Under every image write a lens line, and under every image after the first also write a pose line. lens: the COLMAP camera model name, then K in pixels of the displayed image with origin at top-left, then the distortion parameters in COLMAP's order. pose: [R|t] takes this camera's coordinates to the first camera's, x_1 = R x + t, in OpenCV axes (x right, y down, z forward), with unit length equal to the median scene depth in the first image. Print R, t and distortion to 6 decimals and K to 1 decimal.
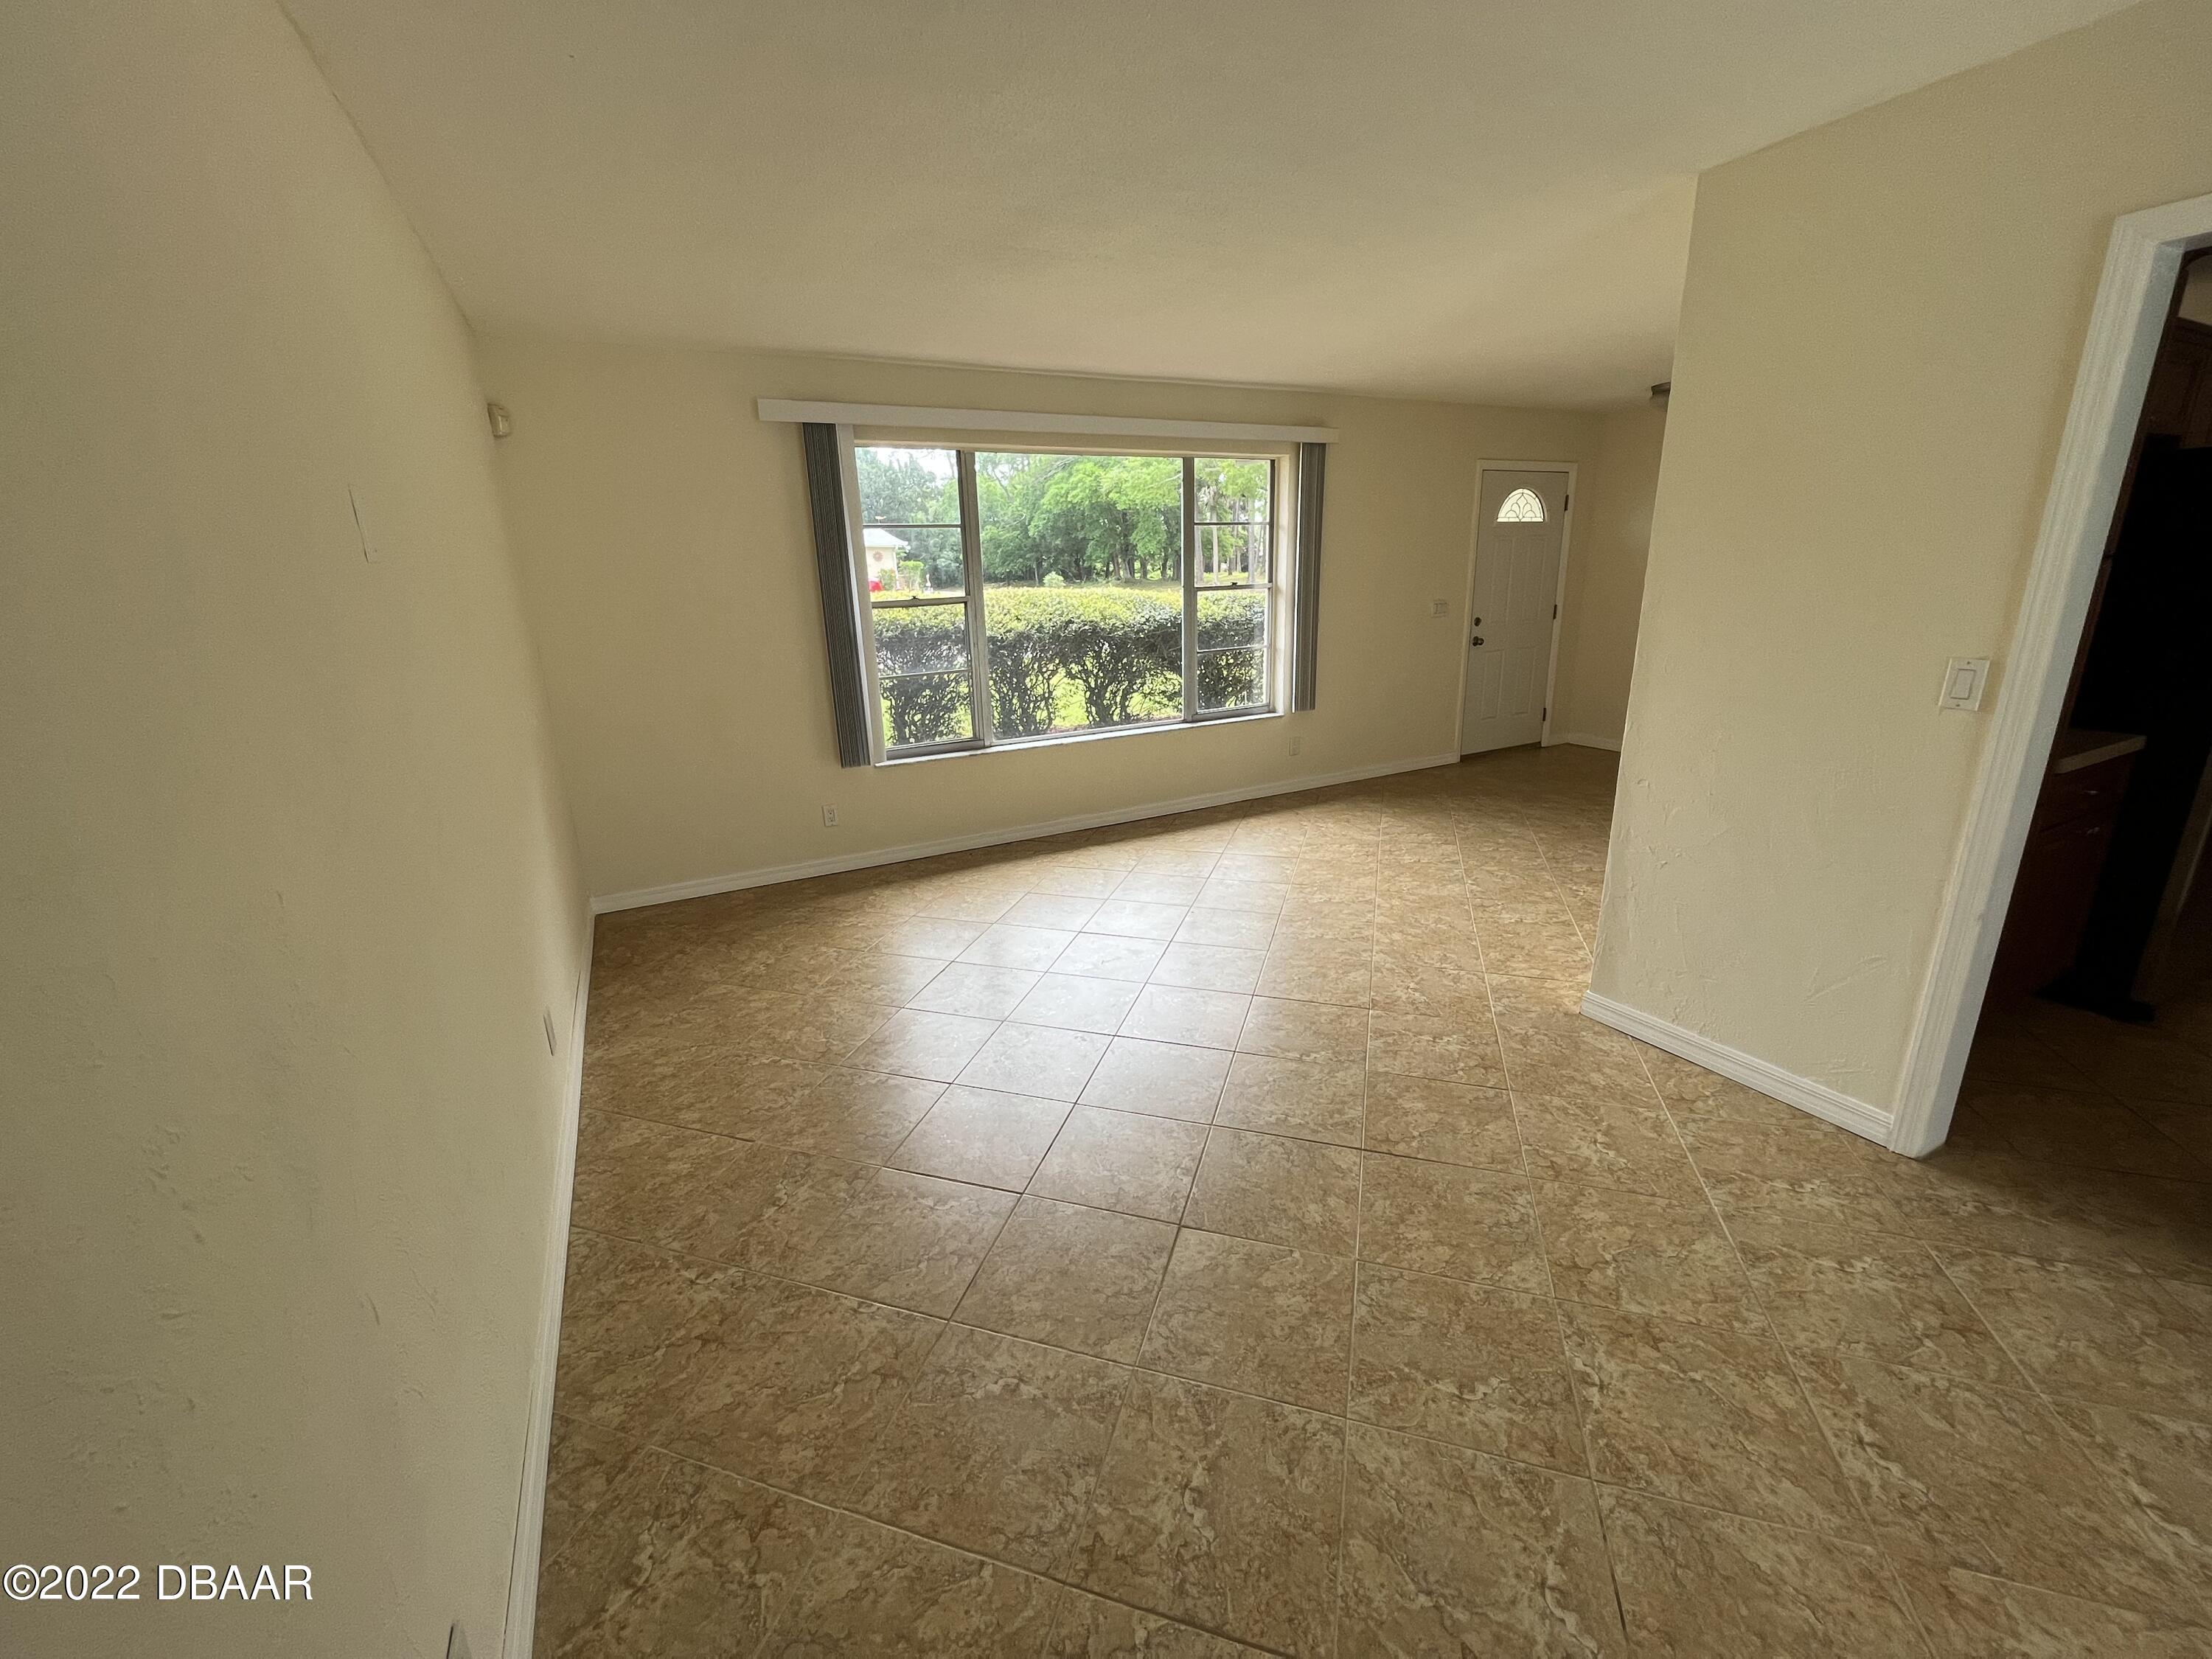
lens RADIAL K [[888.2, 0, 1100.3], [0, 888.2, 825.4], [0, 0, 1]] dist [-0.002292, -0.000216]
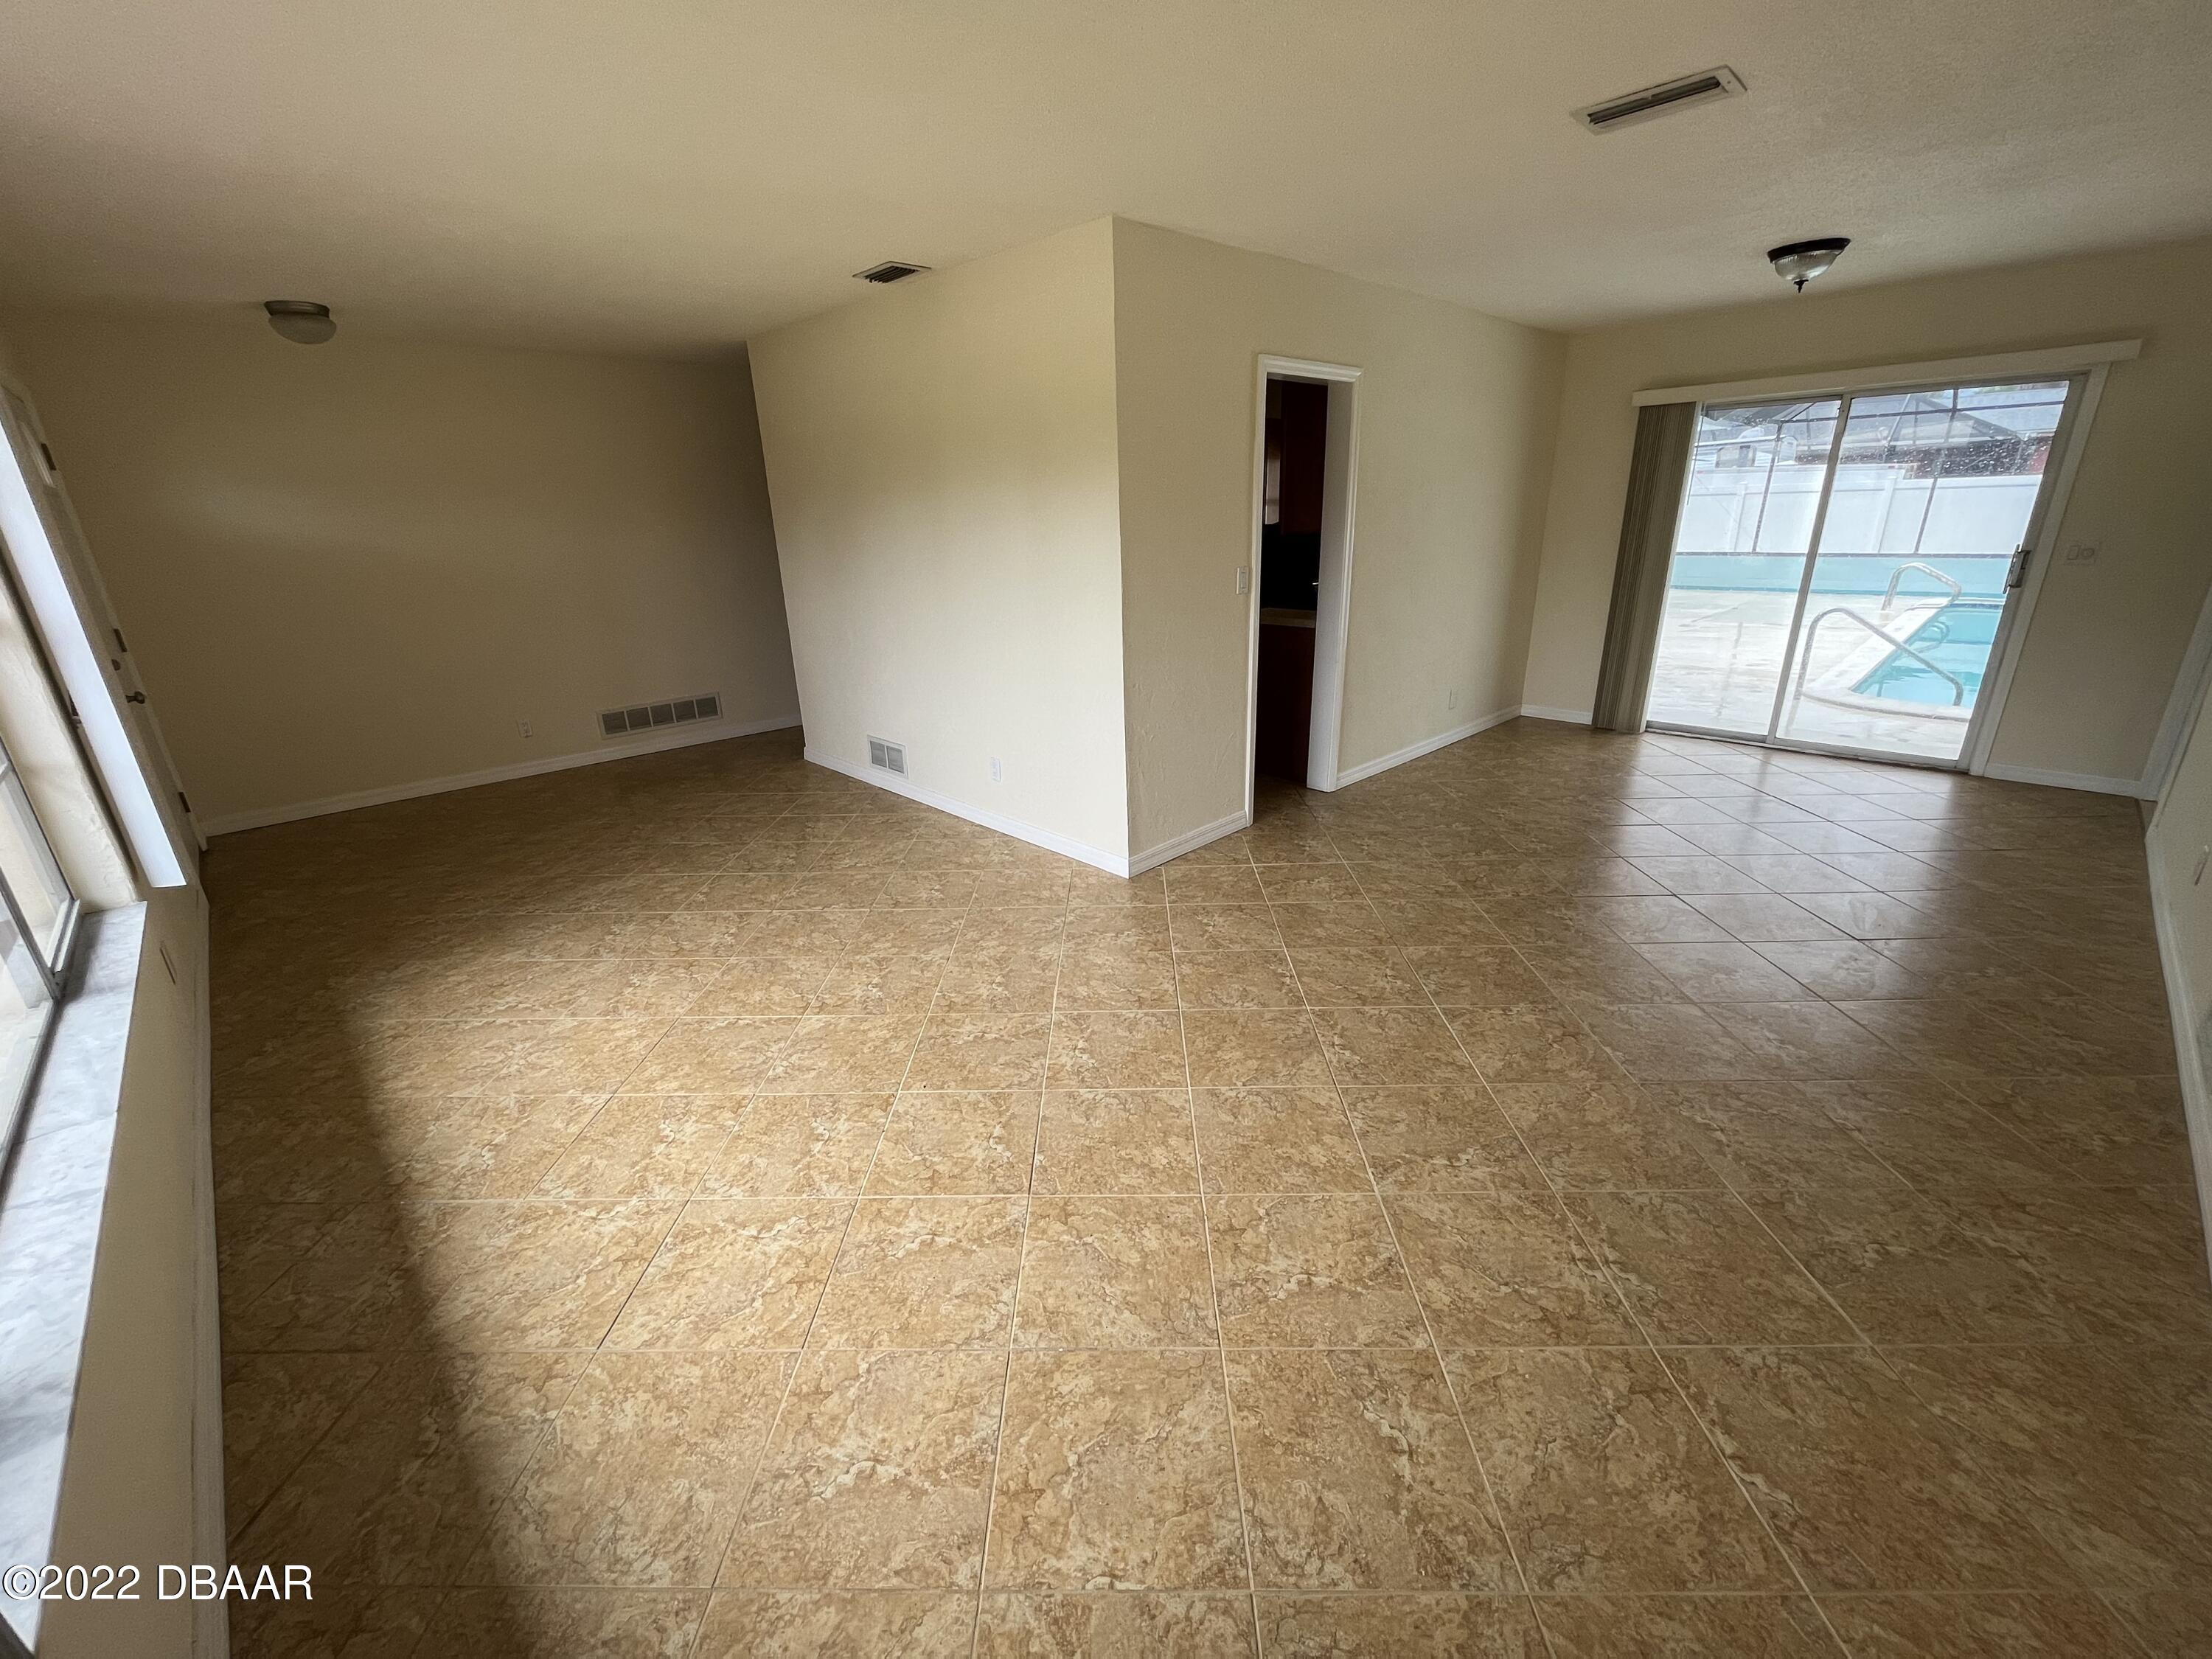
lens RADIAL K [[888.2, 0, 1100.3], [0, 888.2, 825.4], [0, 0, 1]] dist [-0.002292, -0.000216]
pose [[-0.283610, -0.286601, 0.915109, -0.558814], [0.304281, 0.878081, 0.369306, -0.318781], [-0.909384, 0.383189, -0.161826, 1.148096]]
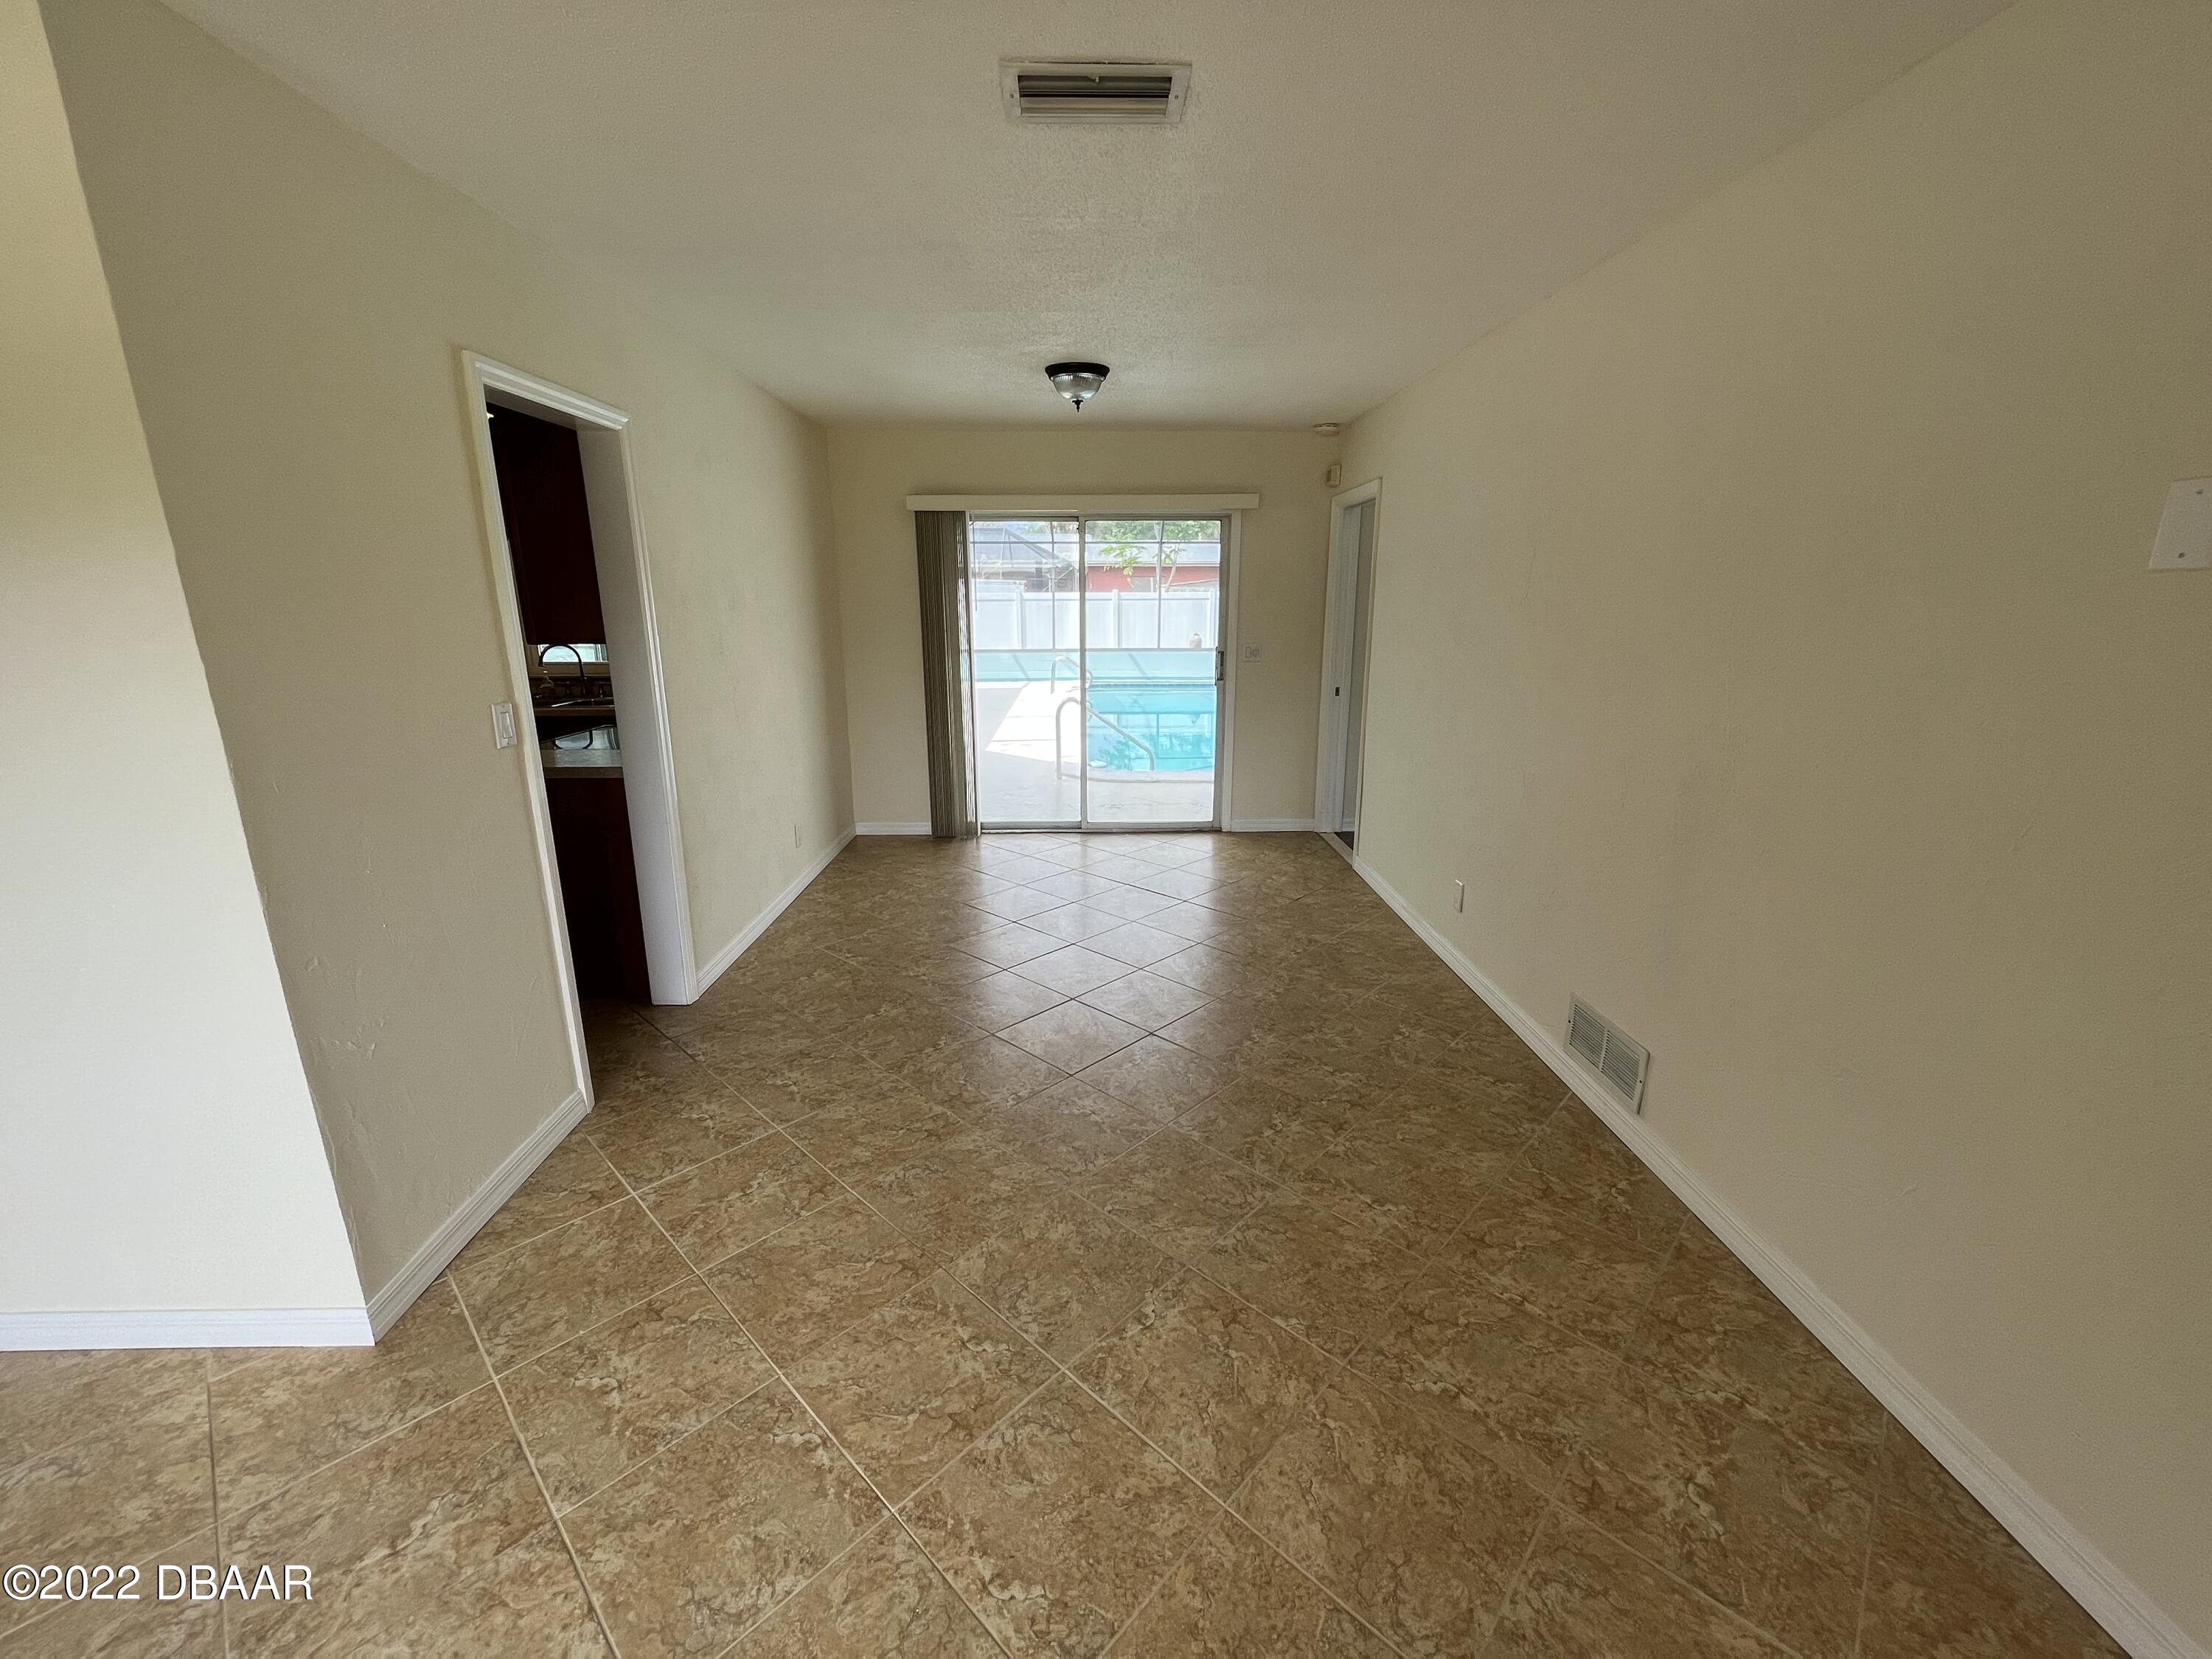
lens RADIAL K [[888.2, 0, 1100.3], [0, 888.2, 825.4], [0, 0, 1]] dist [-0.002292, -0.000216]
pose [[-0.896080, -0.081700, 0.436310, -0.140449], [0.150209, 0.869121, 0.471239, -0.298198], [-0.417706, 0.487805, -0.766530, 1.026289]]
